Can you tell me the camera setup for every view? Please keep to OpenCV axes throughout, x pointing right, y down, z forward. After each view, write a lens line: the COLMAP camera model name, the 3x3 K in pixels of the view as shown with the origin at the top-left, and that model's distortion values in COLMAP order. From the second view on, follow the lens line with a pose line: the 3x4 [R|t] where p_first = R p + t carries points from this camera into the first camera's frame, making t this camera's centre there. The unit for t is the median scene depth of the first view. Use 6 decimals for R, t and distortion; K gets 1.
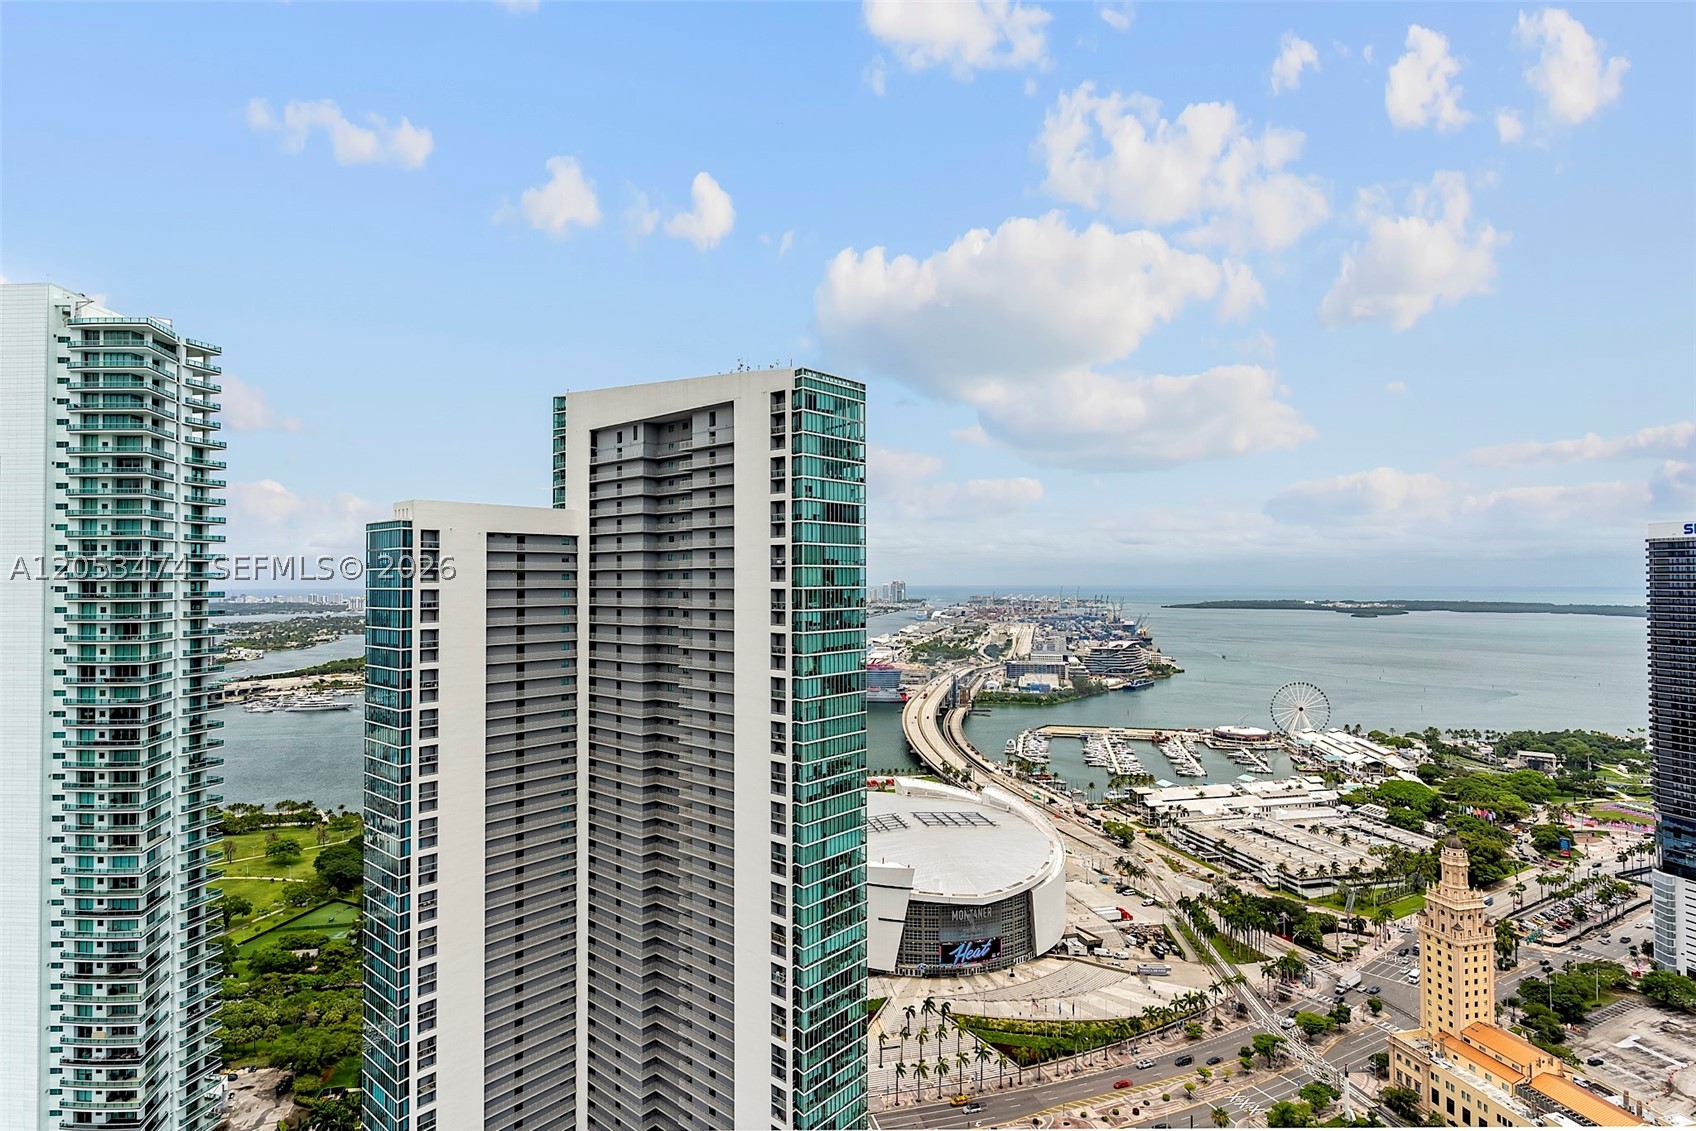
lens RADIAL K [[875.6, 0, 832.3], [0, 875.6, 565.4], [0, 0, 1]] dist [0.002339, -0.000704]
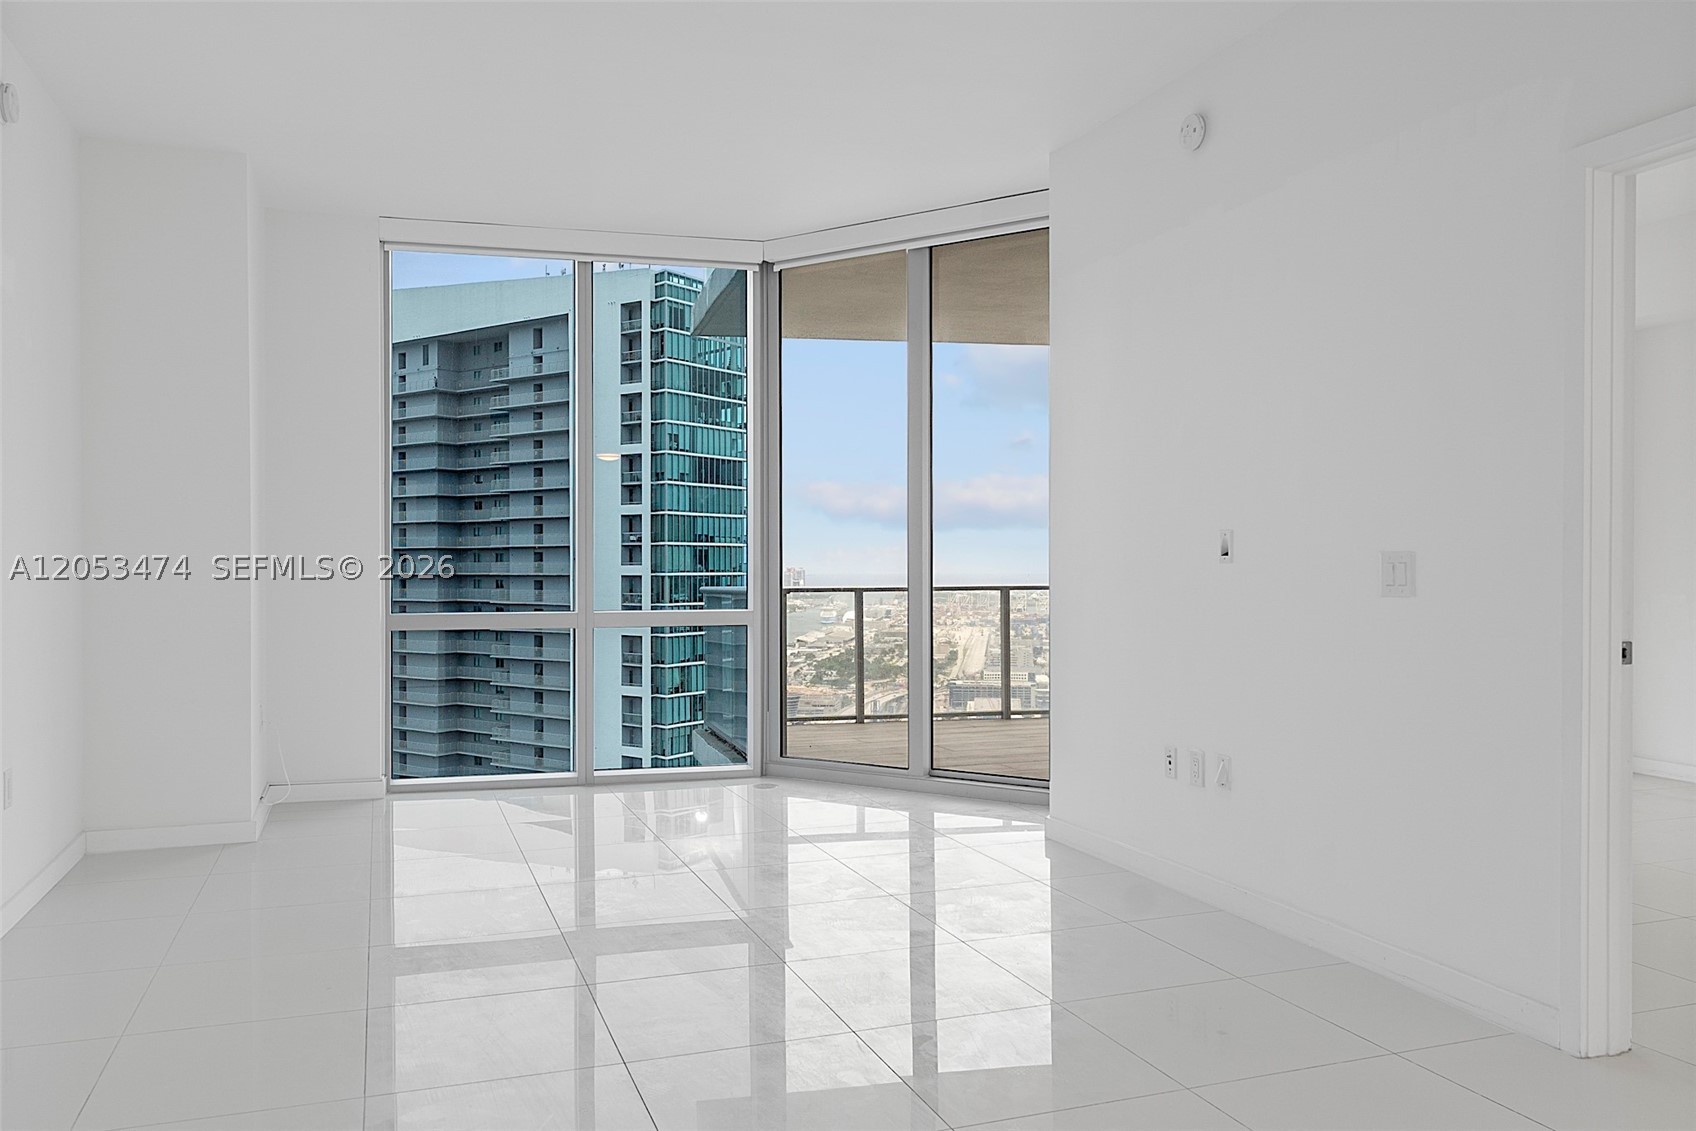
lens RADIAL K [[1348.2, 0, 831.1], [0, 1348.2, 524.5], [0, 0, 1]] dist [-0.024305, 0.029574]
pose [[0.994729, 0.004168, 0.102455, -0.011073], [-0.002579, 0.999874, -0.015632, 0.001669], [-0.102508, 0.015286, 0.994615, -0.120380]]
